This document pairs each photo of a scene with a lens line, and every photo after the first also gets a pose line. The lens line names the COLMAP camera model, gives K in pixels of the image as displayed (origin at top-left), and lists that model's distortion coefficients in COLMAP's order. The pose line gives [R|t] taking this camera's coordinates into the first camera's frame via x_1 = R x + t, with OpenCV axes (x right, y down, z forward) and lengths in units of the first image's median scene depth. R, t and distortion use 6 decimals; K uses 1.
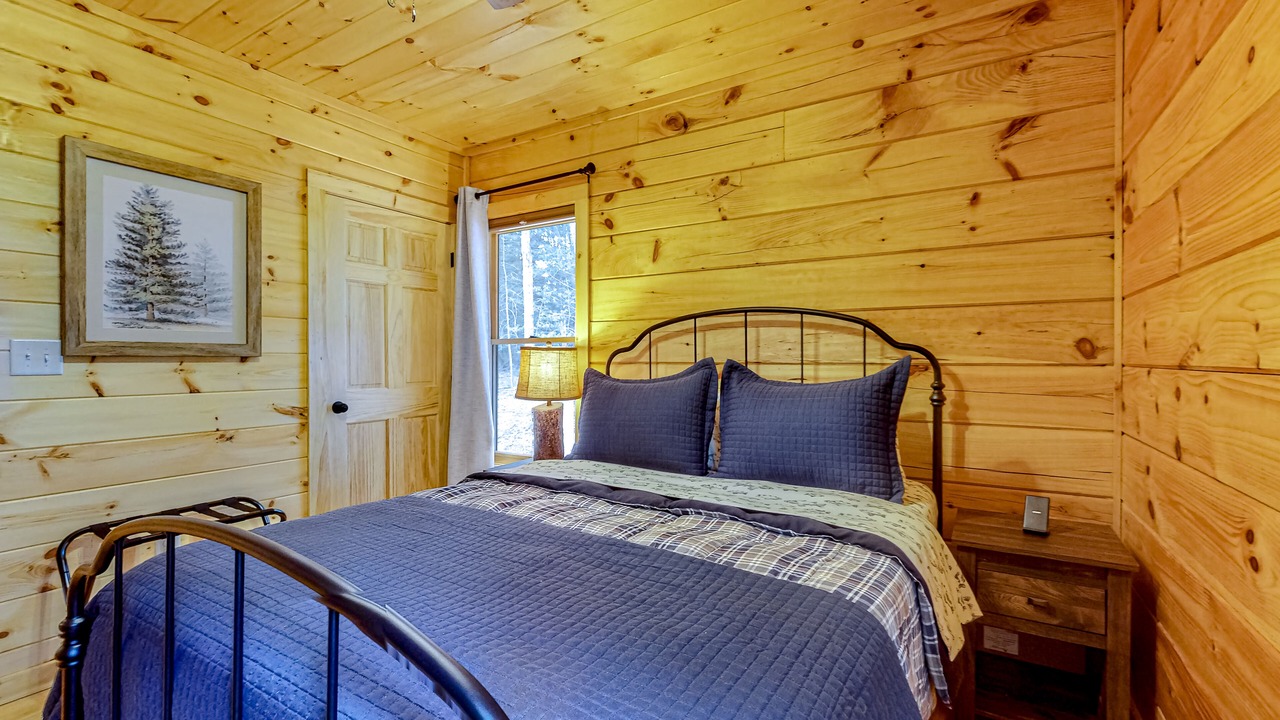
lens RADIAL K [[556.4, 0, 636.7], [0, 556.4, 360.1], [0, 0, 1]] dist [-0.002519, 0.000296]
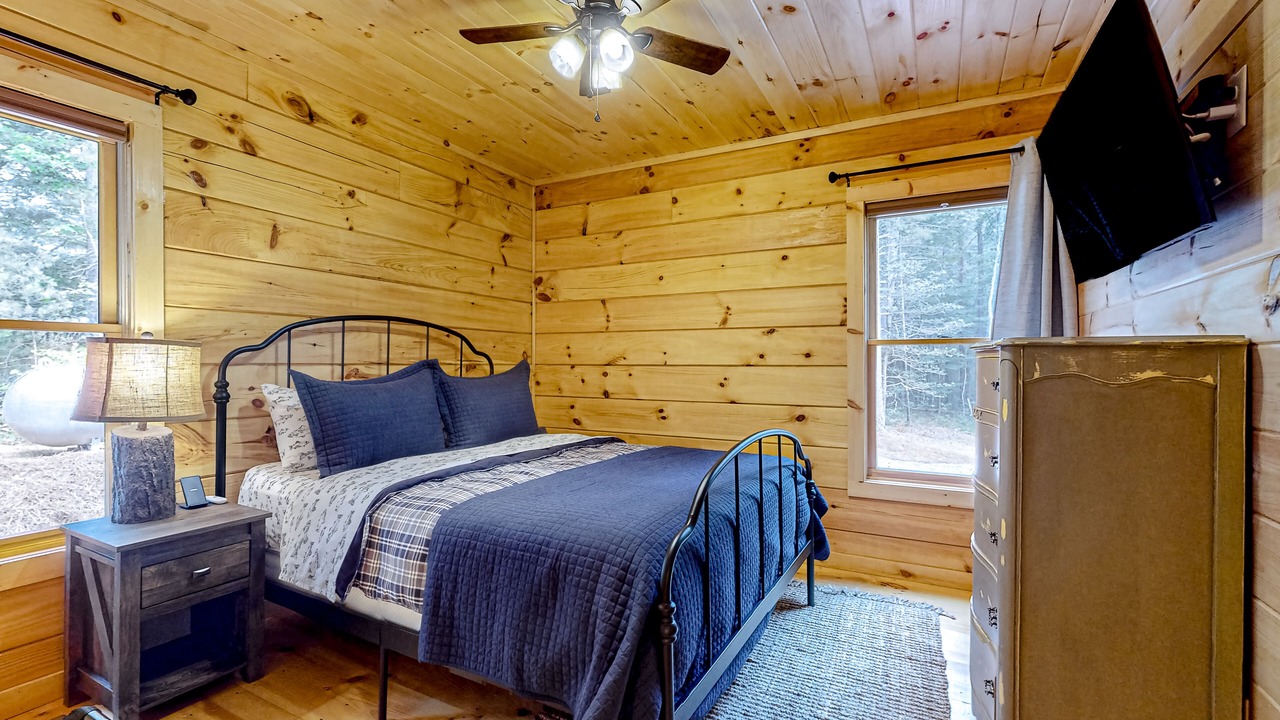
lens RADIAL K [[556.4, 0, 636.1], [0, 556.4, 362.4], [0, 0, 1]] dist [-0.002519, 0.000296]
pose [[-0.055770, -0.001225, 0.998443, -0.940531], [-0.005316, 0.999985, 0.000930, -0.001402], [-0.998429, -0.005256, -0.055776, 0.509634]]
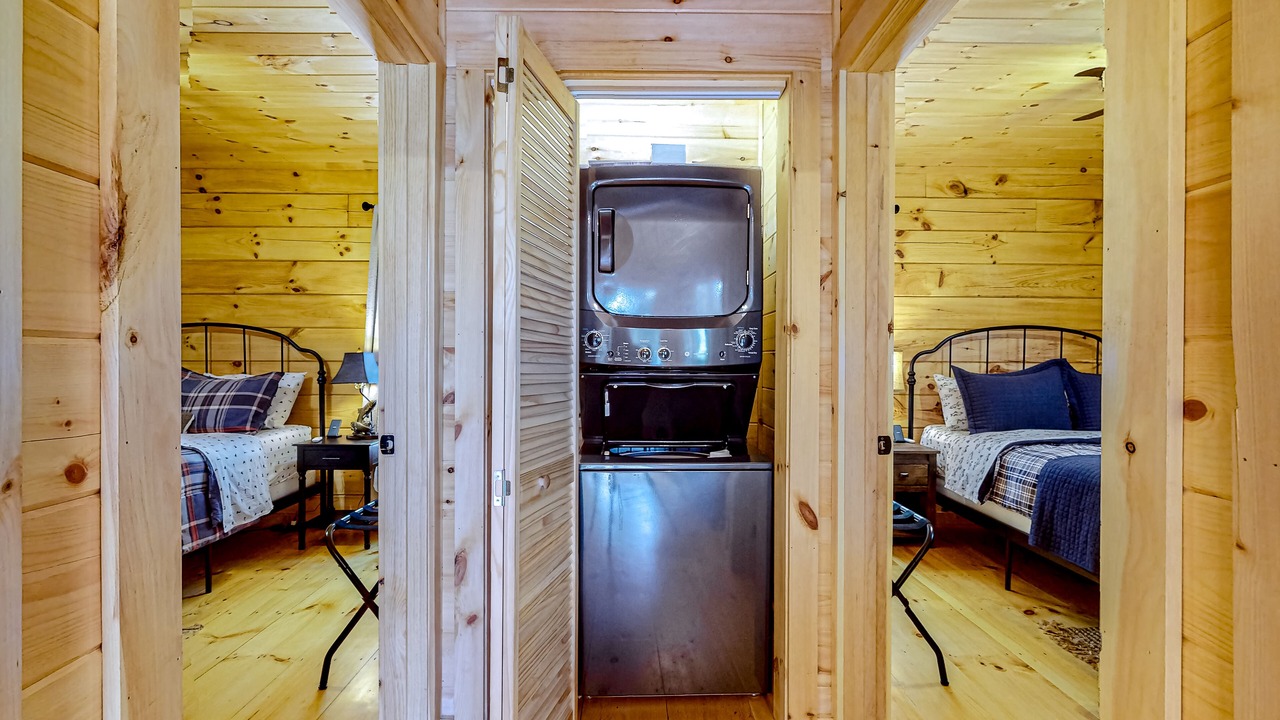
lens RADIAL K [[556.4, 0, 642.2], [0, 556.4, 364.4], [0, 0, 1]] dist [-0.002519, 0.000296]
pose [[0.843144, -0.005471, 0.537660, -1.410197], [-0.002114, 0.999907, 0.013489, -0.005171], [-0.537684, -0.012510, 0.843054, 0.261681]]
